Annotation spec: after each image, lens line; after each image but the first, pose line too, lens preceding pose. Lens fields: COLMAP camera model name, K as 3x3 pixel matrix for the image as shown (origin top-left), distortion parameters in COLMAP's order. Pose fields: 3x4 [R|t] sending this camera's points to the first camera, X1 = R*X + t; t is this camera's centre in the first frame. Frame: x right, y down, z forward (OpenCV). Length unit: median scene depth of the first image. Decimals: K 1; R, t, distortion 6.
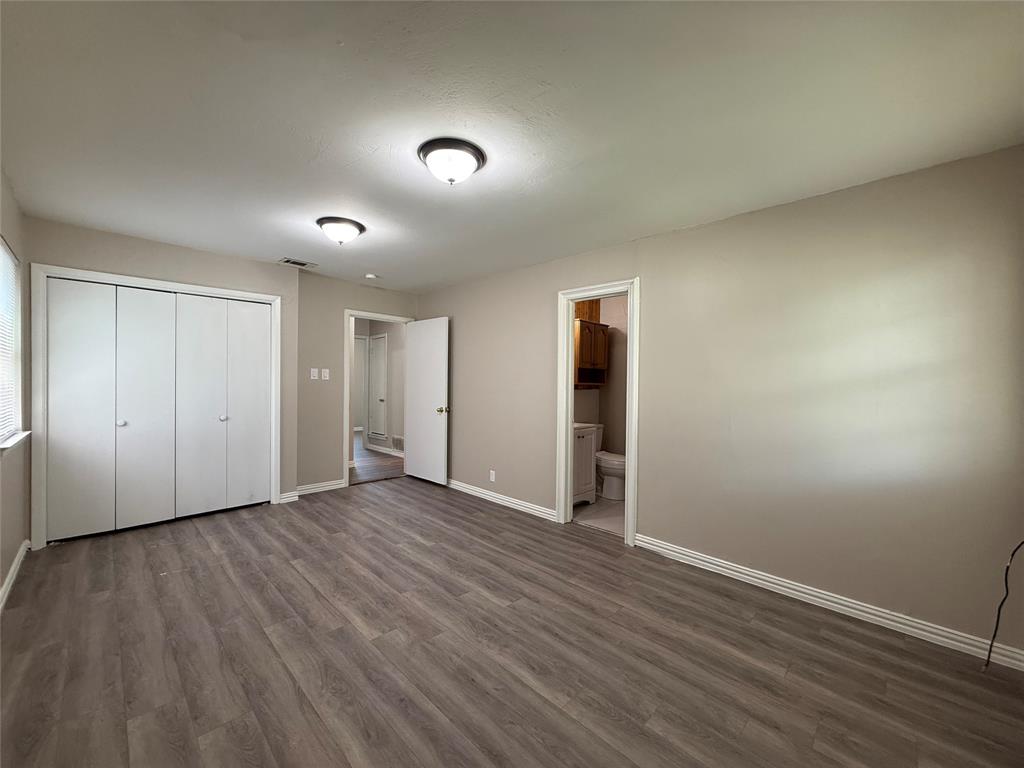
lens RADIAL K [[405.3, 0, 512.0], [0, 405.3, 384.0], [0, 0, 1]] dist [-0.005937, 0.000045]
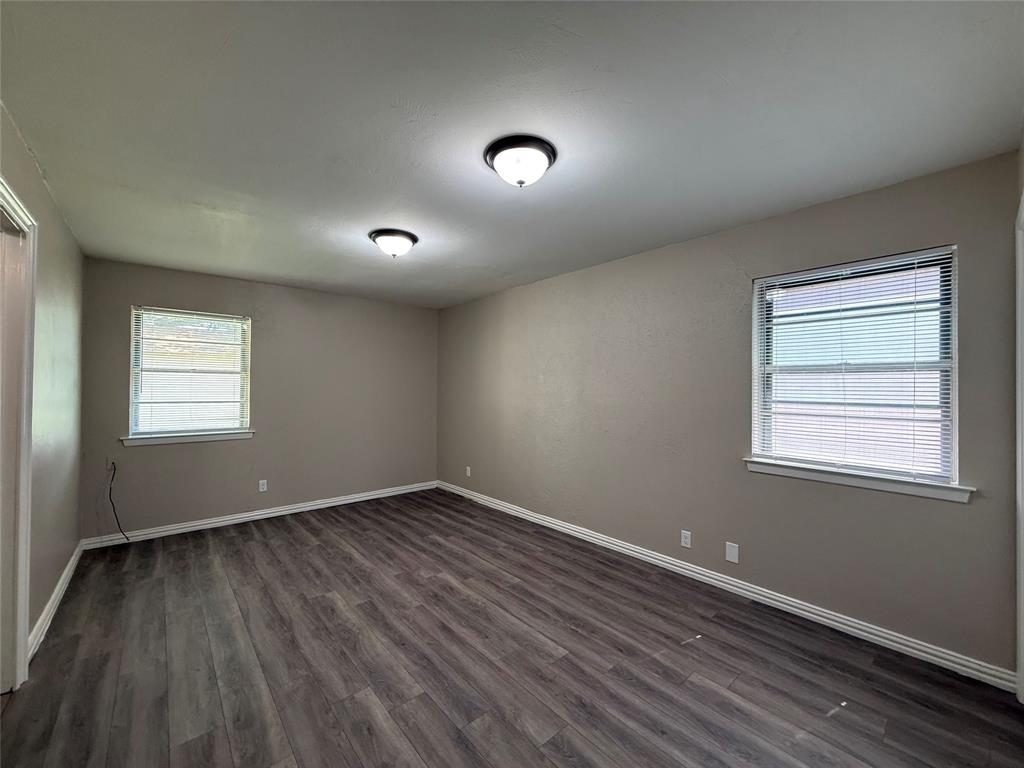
lens RADIAL K [[405.3, 0, 512.0], [0, 405.3, 384.0], [0, 0, 1]] dist [-0.005937, 0.000045]
pose [[-0.996715, -0.021070, 0.078200, -0.565228], [-0.021537, 0.999755, -0.005128, -0.043656], [-0.078073, -0.006795, -0.996925, 1.985104]]
